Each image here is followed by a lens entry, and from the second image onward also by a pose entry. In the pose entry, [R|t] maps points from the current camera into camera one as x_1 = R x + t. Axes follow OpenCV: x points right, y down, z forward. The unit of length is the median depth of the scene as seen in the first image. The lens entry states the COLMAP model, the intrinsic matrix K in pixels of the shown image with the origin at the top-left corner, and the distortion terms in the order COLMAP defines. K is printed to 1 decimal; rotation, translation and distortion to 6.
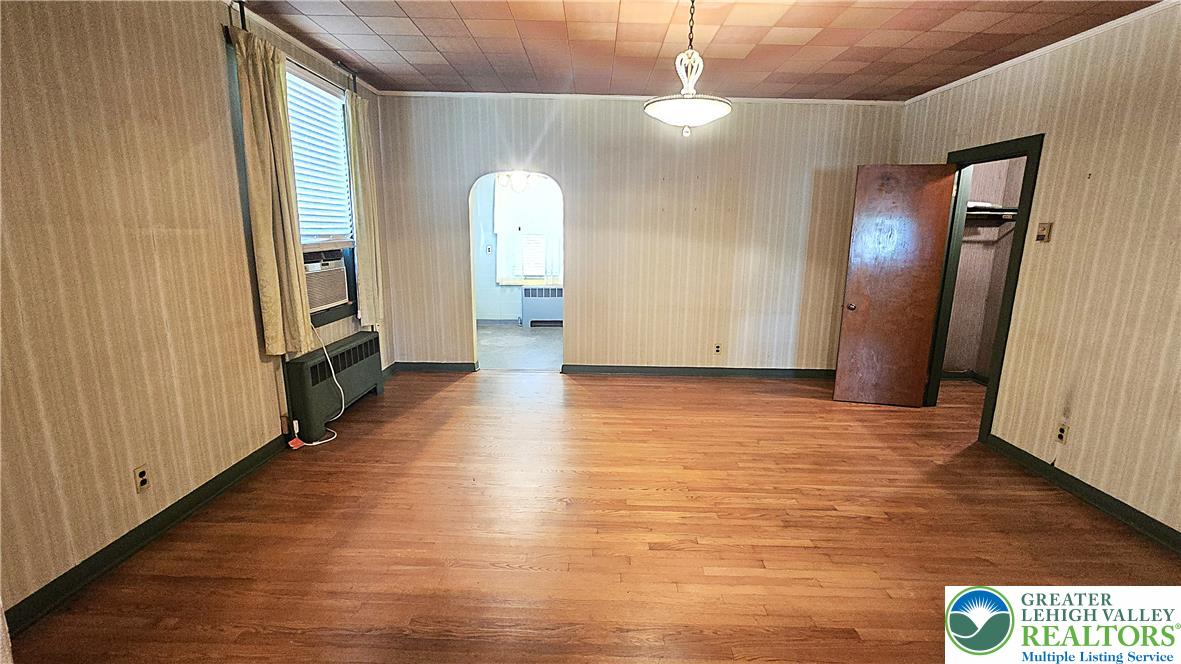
lens RADIAL K [[512.4, 0, 594.1], [0, 512.4, 335.9], [0, 0, 1]] dist [-0.002473, 0.000236]
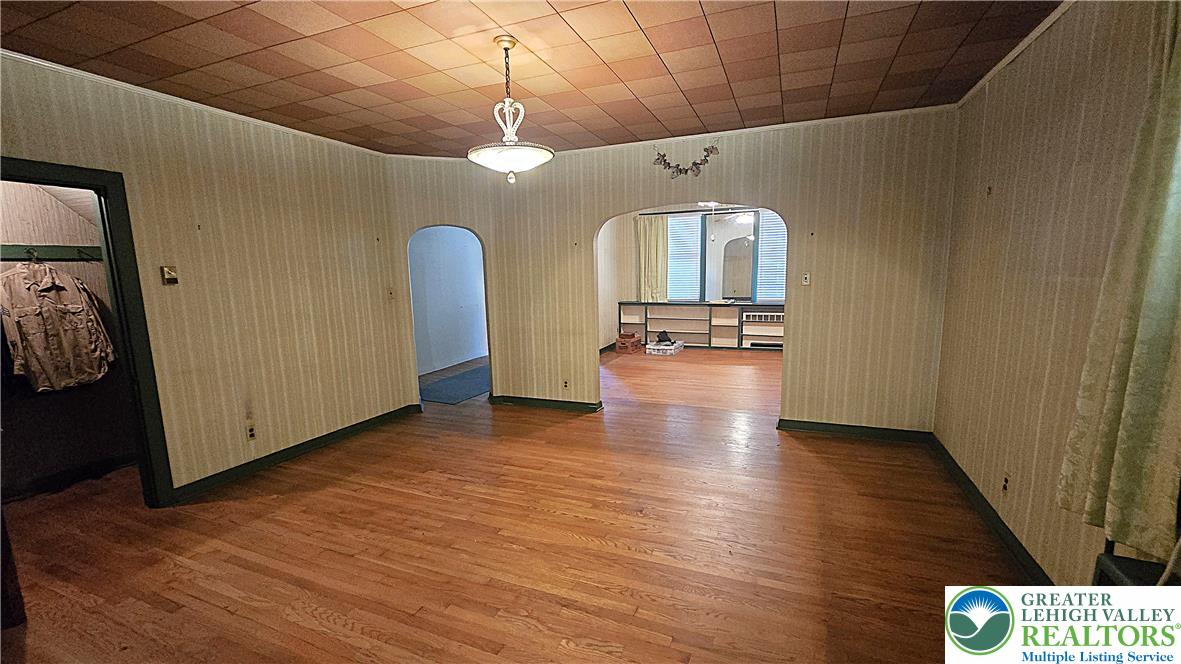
lens RADIAL K [[481.9, 0, 597.2], [0, 481.9, 339.9], [0, 0, 1]] dist [-0.005273, 0.000272]
pose [[-0.929719, -0.055726, 0.364029, -0.270100], [0.075163, 0.938964, 0.335703, -0.327186], [-0.360517, 0.339471, -0.868785, 1.508331]]
